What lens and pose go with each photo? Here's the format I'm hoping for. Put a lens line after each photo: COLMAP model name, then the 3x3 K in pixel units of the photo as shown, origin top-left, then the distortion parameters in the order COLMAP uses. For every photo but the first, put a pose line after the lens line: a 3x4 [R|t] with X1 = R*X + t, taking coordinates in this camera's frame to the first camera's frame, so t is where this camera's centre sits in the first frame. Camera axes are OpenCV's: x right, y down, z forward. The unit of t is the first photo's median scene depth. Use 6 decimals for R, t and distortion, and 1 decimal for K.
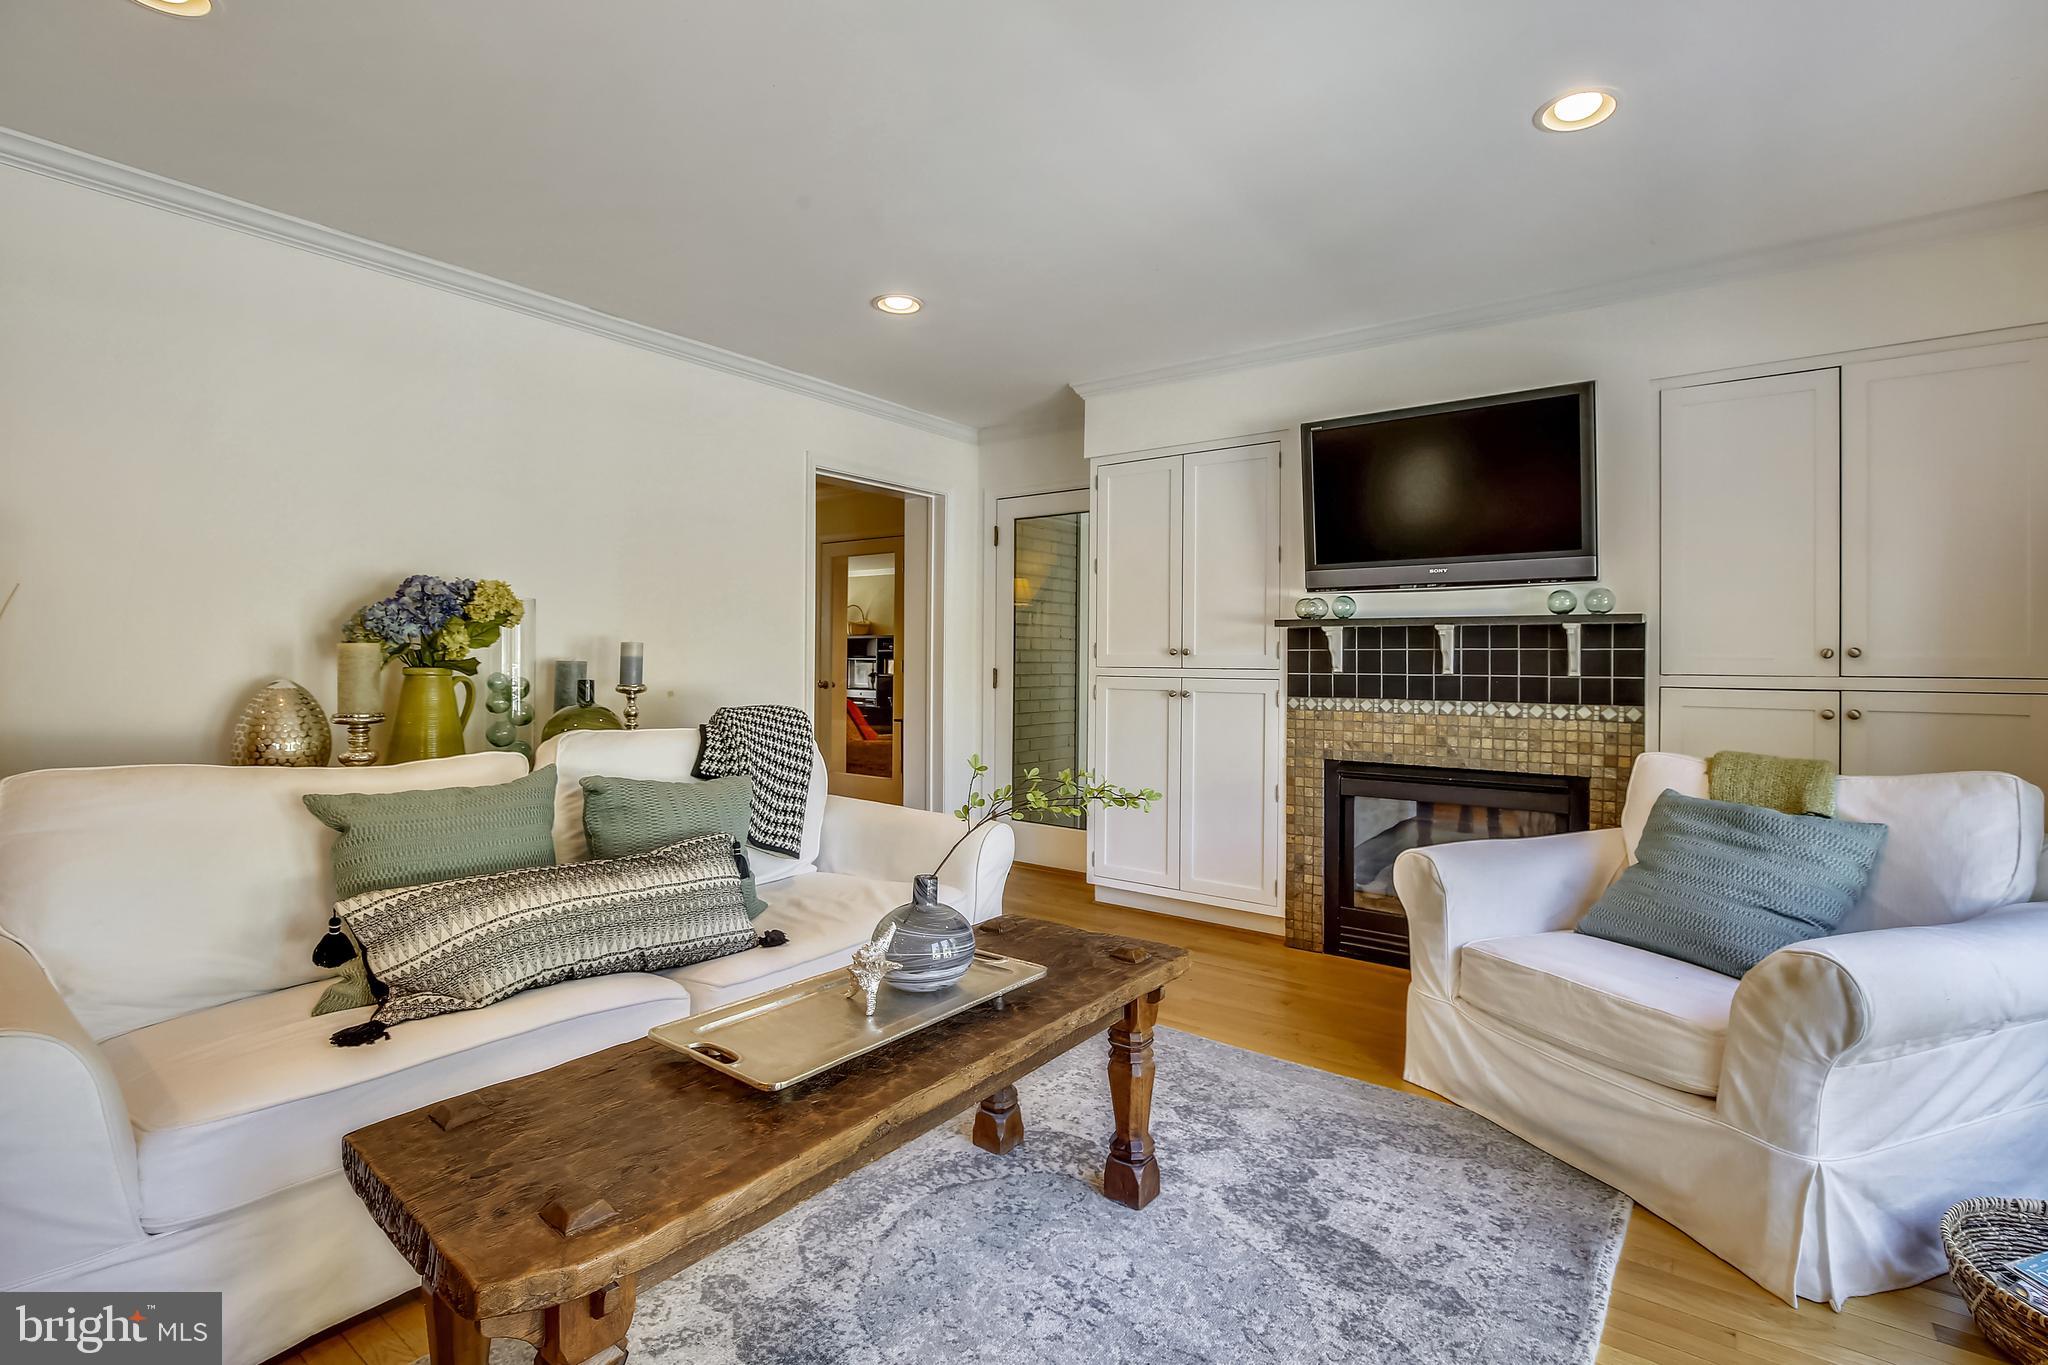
lens RADIAL K [[950.6, 0, 1031.7], [0, 950.6, 674.8], [0, 0, 1]] dist [-0.023864, 0.007758]
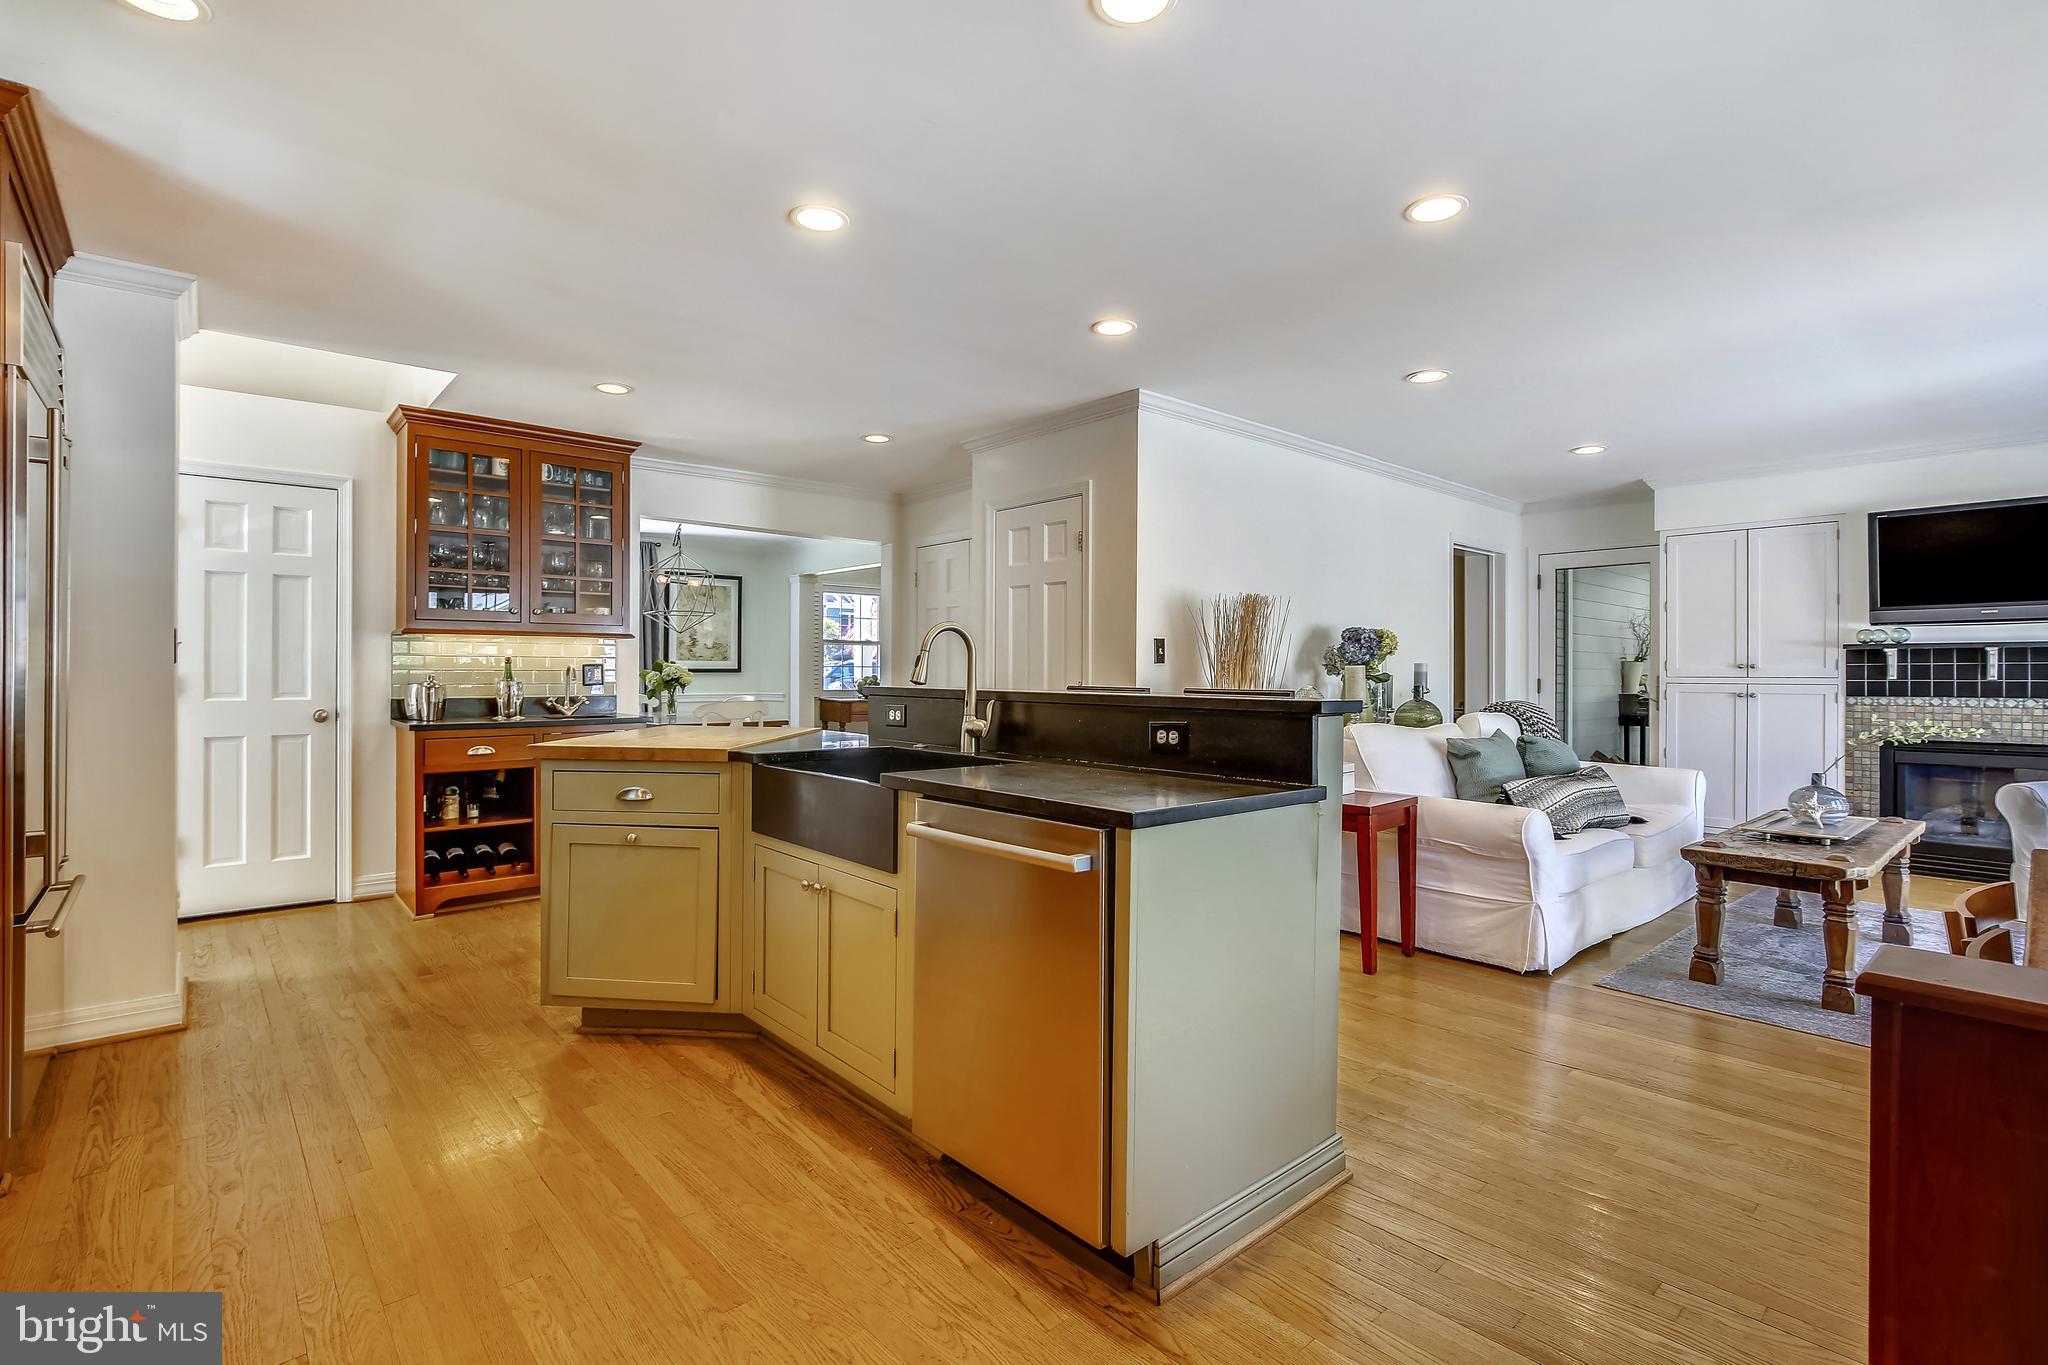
lens RADIAL K [[950.6, 0, 1031.7], [0, 950.6, 674.8], [0, 0, 1]] dist [-0.023864, 0.007758]
pose [[0.980676, -0.006412, -0.195533, -0.708296], [0.003989, 0.999910, -0.012783, 0.003711], [0.195597, 0.011756, 0.980614, -0.692893]]
